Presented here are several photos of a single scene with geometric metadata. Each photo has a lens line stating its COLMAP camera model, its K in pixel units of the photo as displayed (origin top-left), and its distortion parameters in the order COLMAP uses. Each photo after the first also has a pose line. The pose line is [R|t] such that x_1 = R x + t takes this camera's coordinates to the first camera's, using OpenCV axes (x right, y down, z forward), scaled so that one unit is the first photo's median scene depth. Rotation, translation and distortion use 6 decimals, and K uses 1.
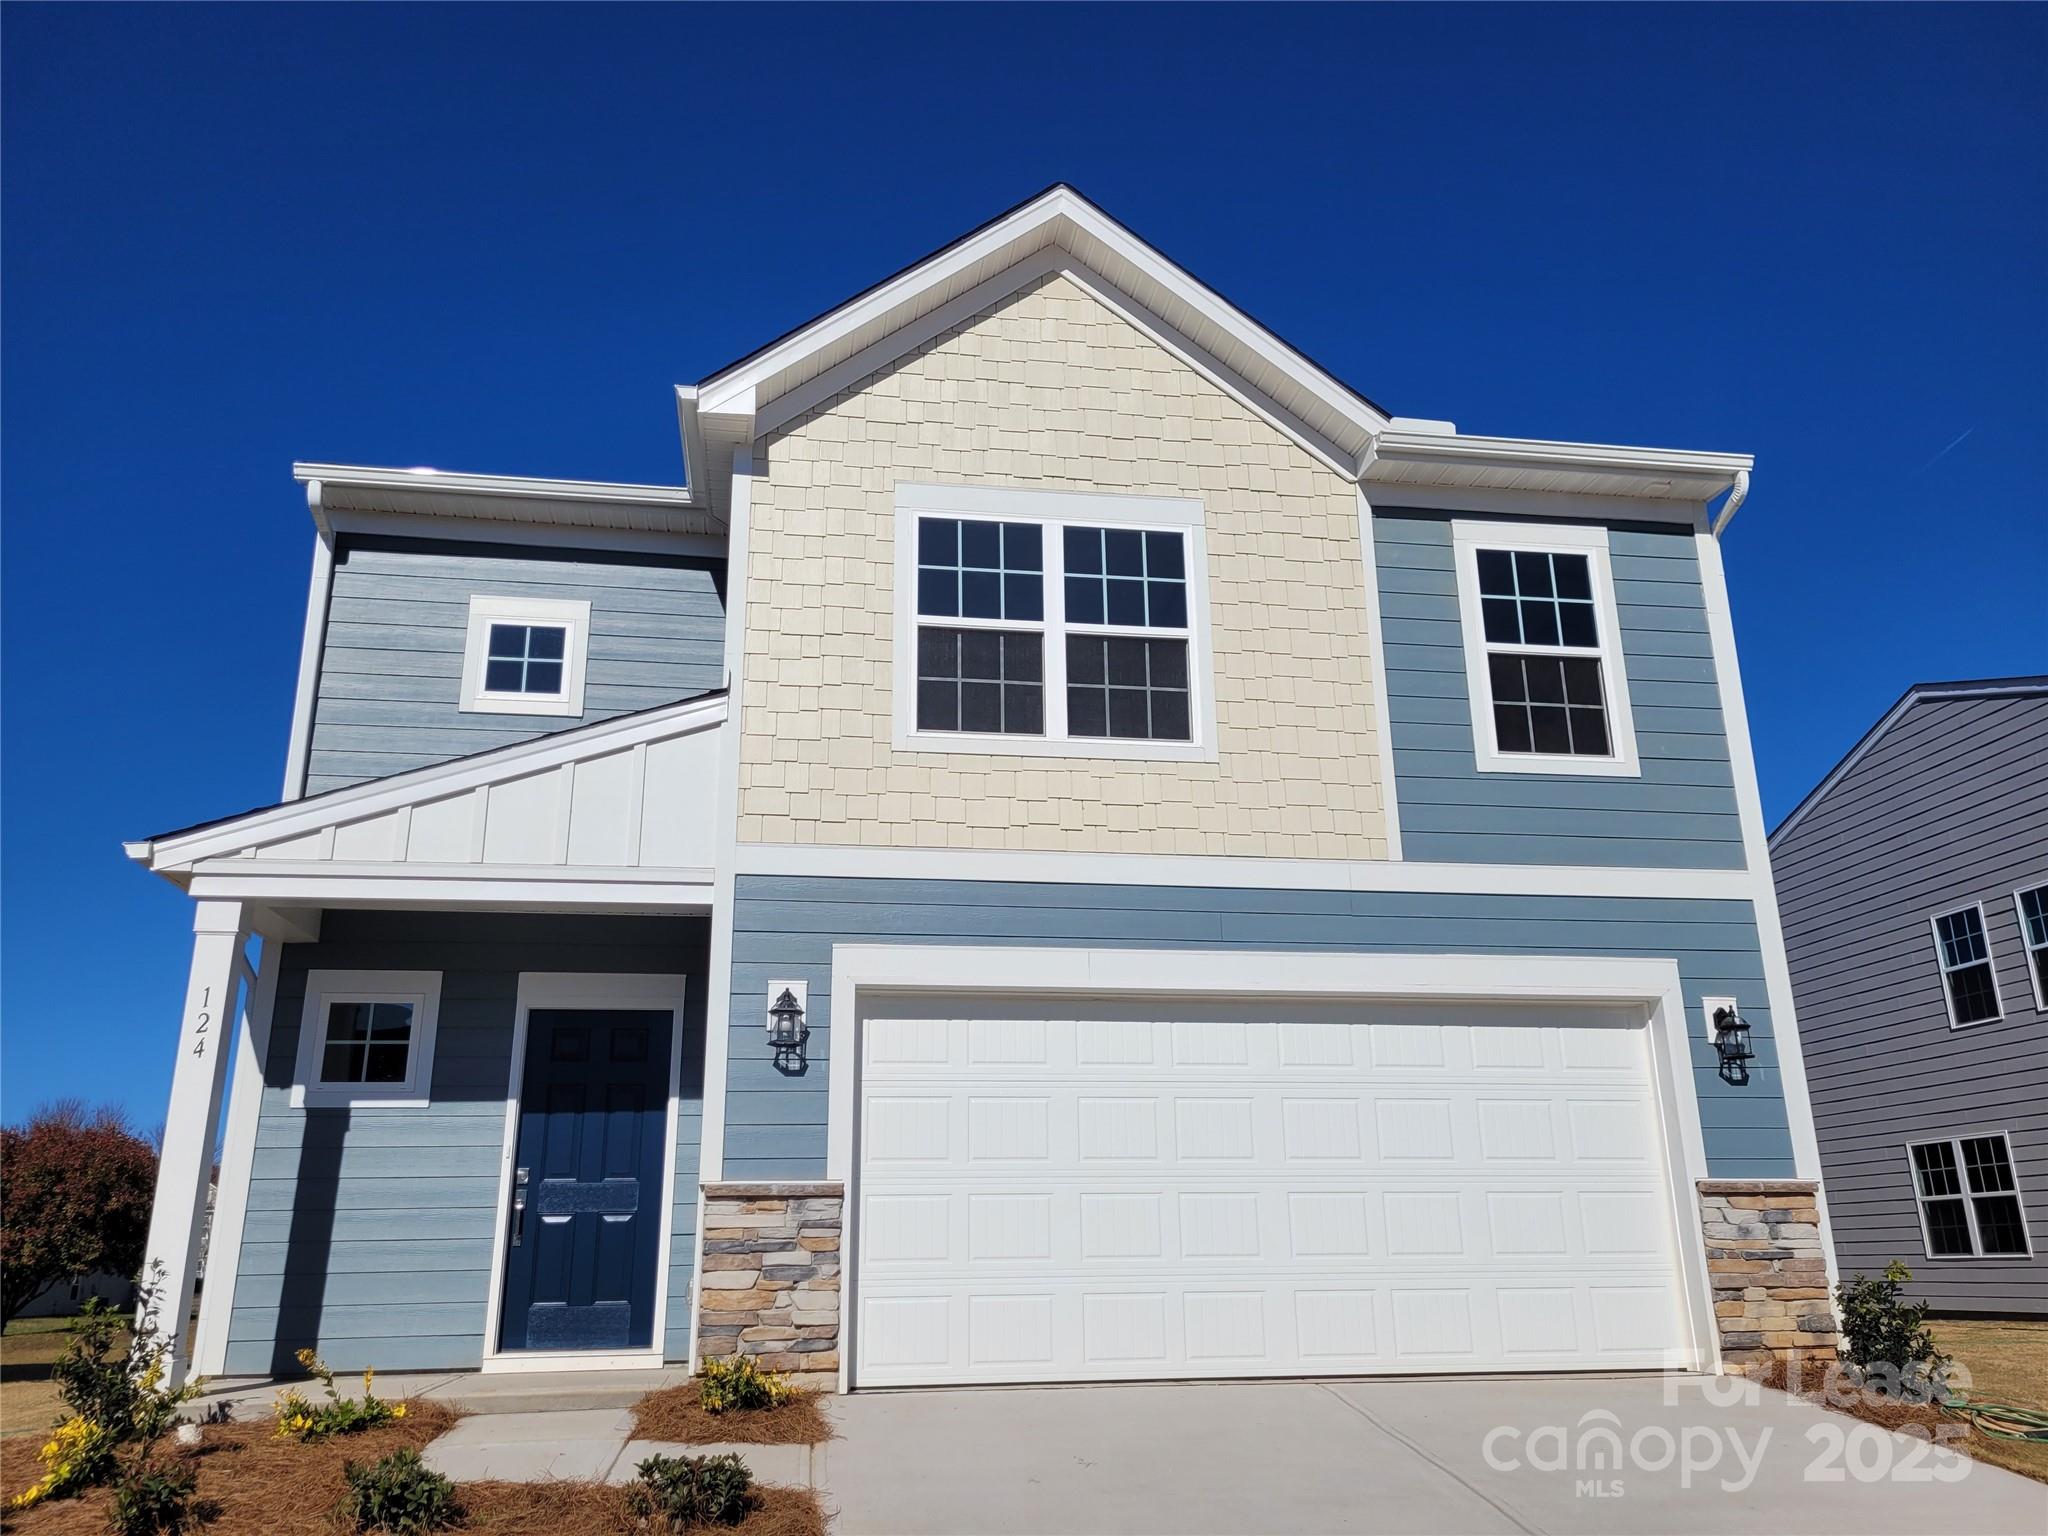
lens RADIAL K [[1580.7, 0, 1024.0], [0, 1580.7, 768.0], [0, 0, 1]] dist [0.062342, -0.007558]
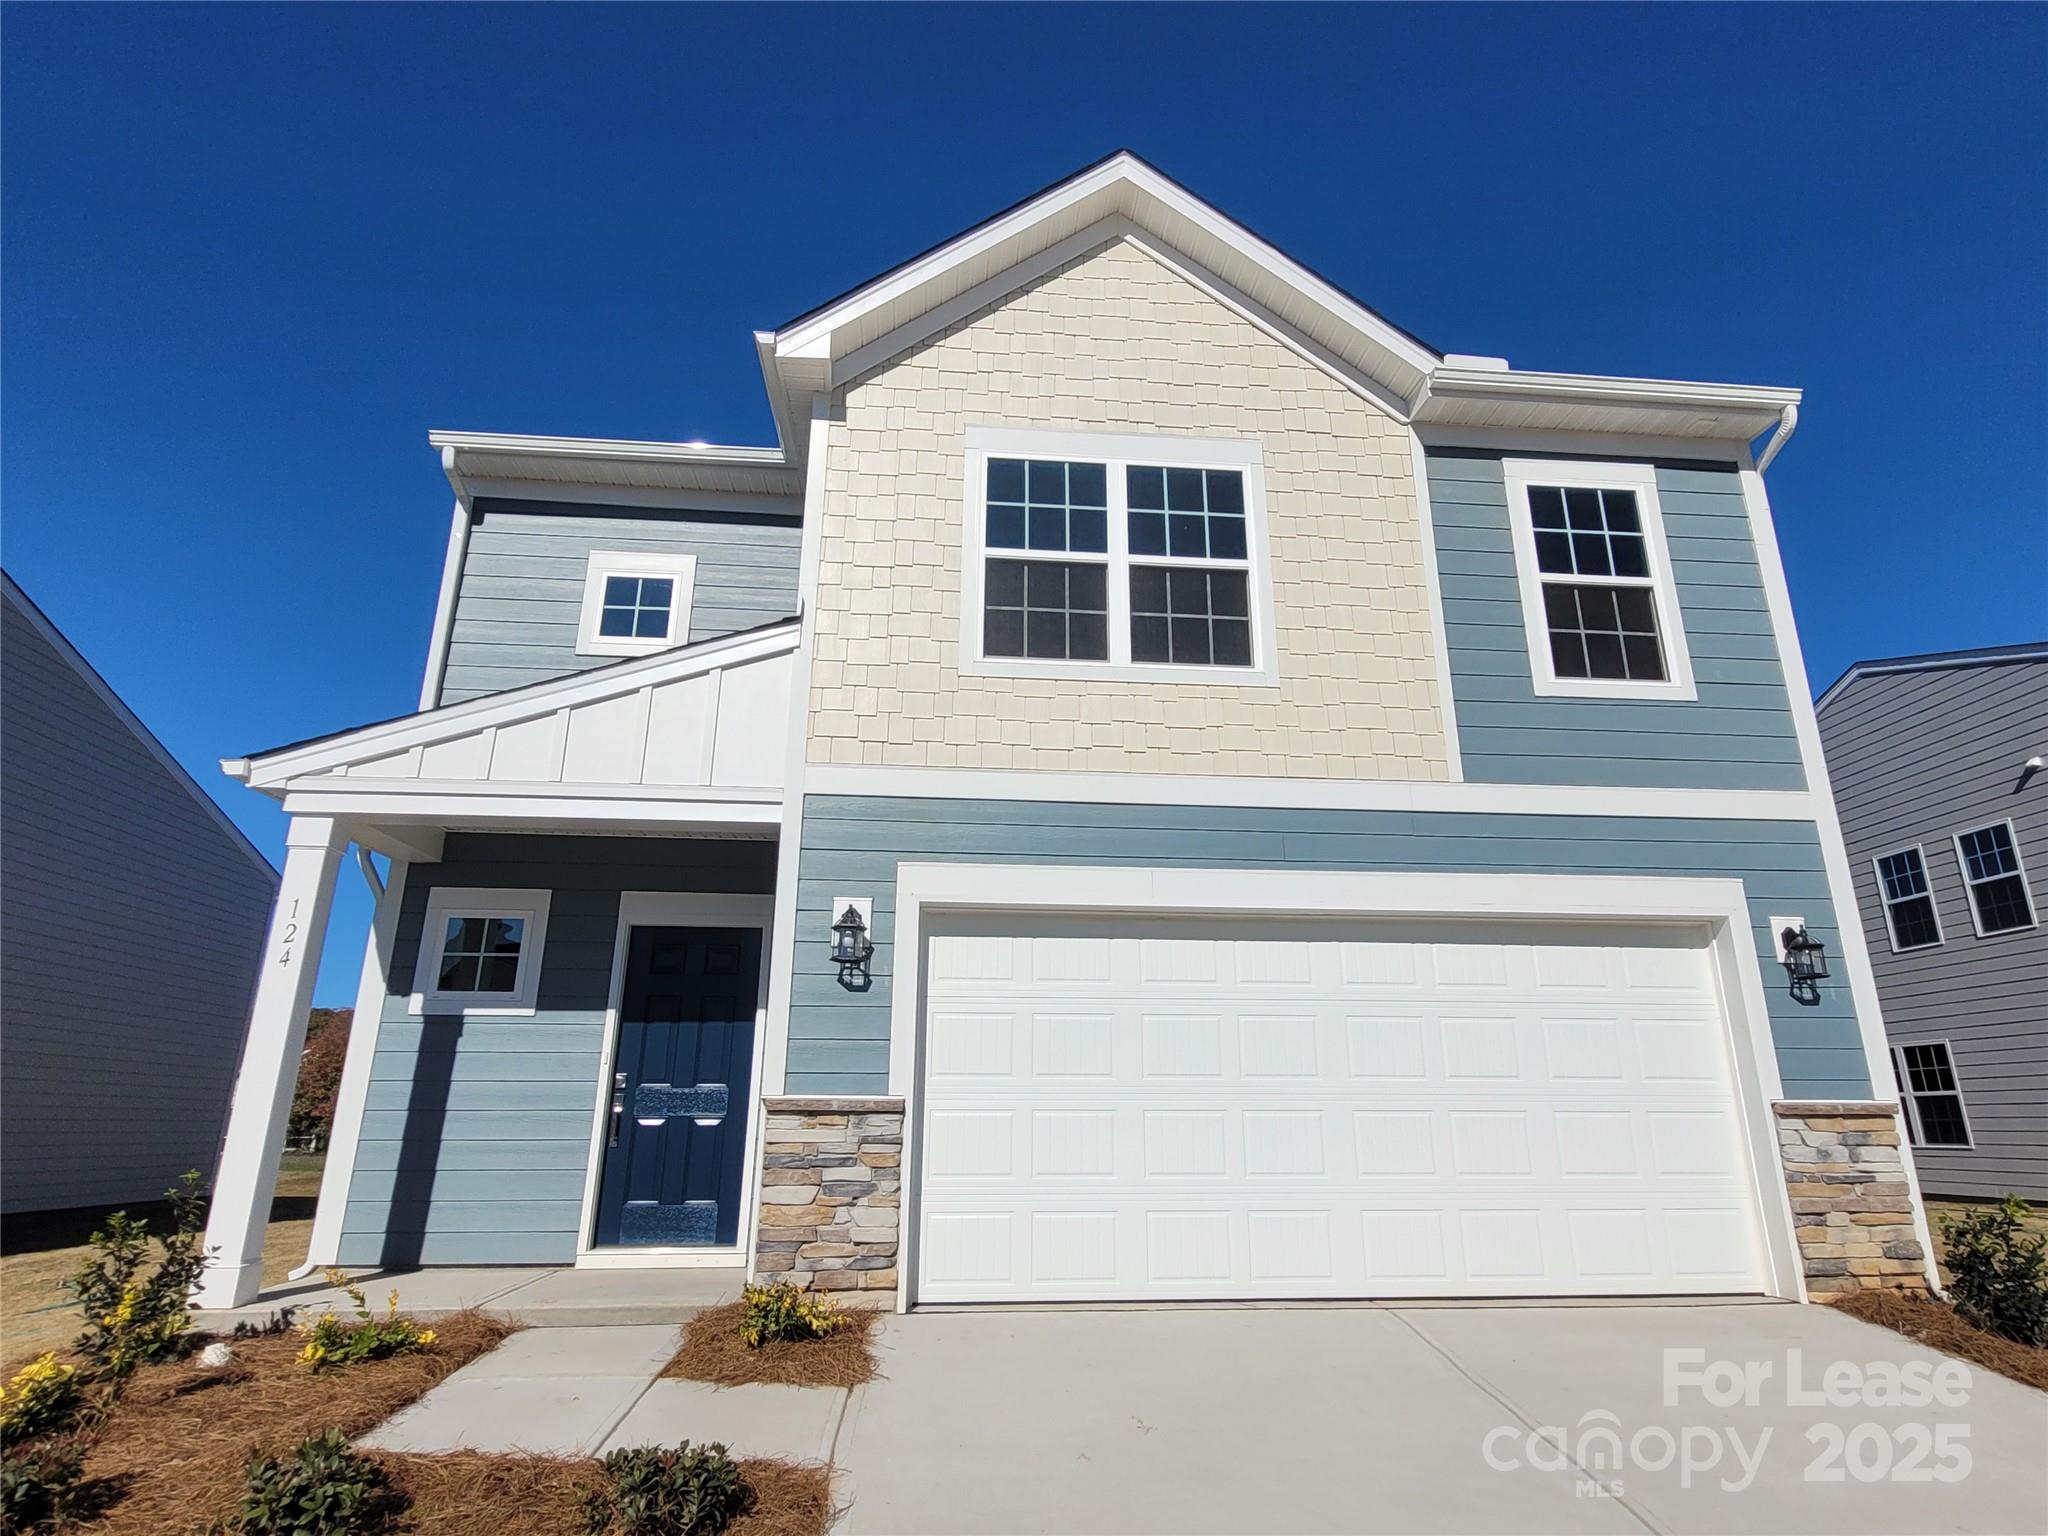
lens RADIAL K [[1126.6, 0, 1048.9], [0, 1126.6, 764.6], [0, 0, 1]] dist [-0.003842, 0.024948]
pose [[0.998206, -0.004690, -0.059685, 0.017752], [0.004479, 0.999983, -0.003663, 0.048276], [0.059701, 0.003389, 0.998211, 0.265687]]
